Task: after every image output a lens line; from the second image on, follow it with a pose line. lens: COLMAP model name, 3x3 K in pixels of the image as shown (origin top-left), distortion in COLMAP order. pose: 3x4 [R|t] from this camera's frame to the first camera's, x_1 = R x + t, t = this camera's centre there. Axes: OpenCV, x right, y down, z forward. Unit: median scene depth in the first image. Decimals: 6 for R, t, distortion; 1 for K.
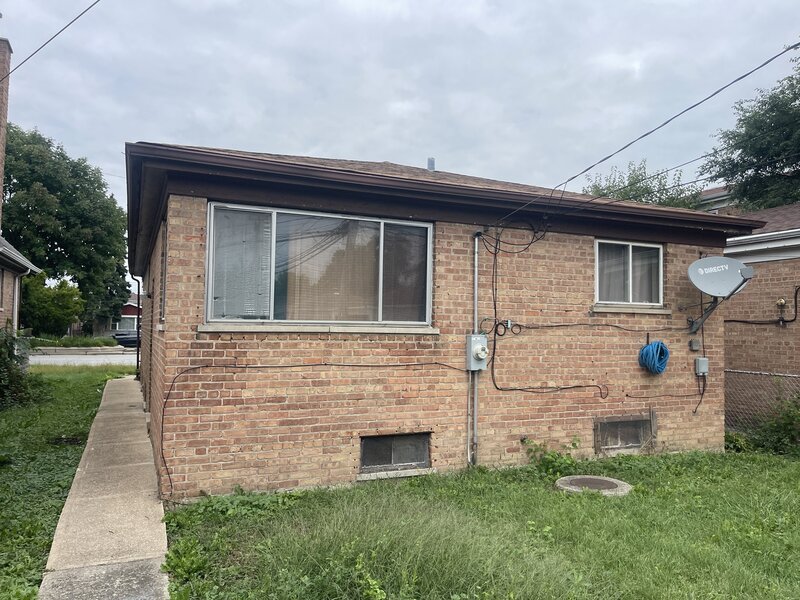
lens RADIAL K [[601.2, 0, 403.3], [0, 601.2, 297.7], [0, 0, 1]] dist [0.045153, -0.003389]
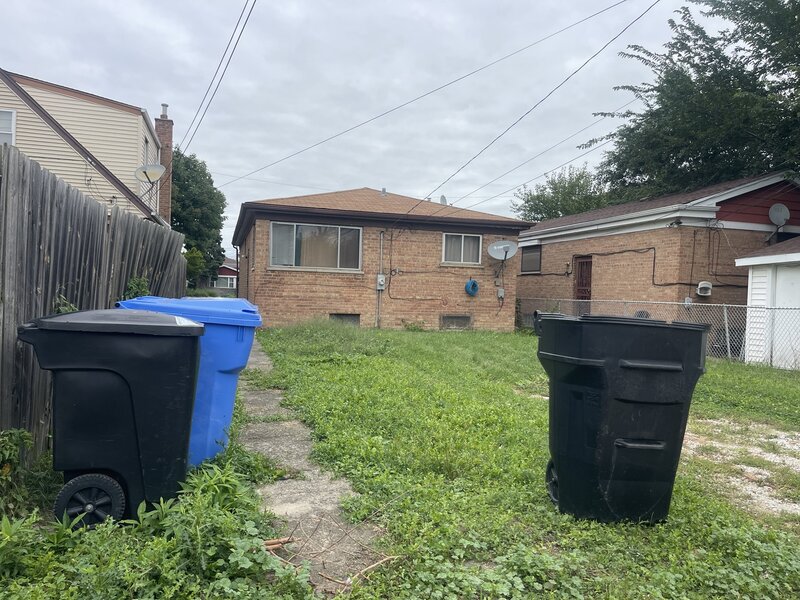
lens RADIAL K [[601.2, 0, 398.2], [0, 601.2, 303.6], [0, 0, 1]] dist [0.045153, -0.003389]
pose [[0.990720, 0.018583, -0.134641, 0.492273], [-0.009729, 0.997764, 0.066121, 0.017884], [0.135569, -0.064198, 0.988686, -1.289104]]
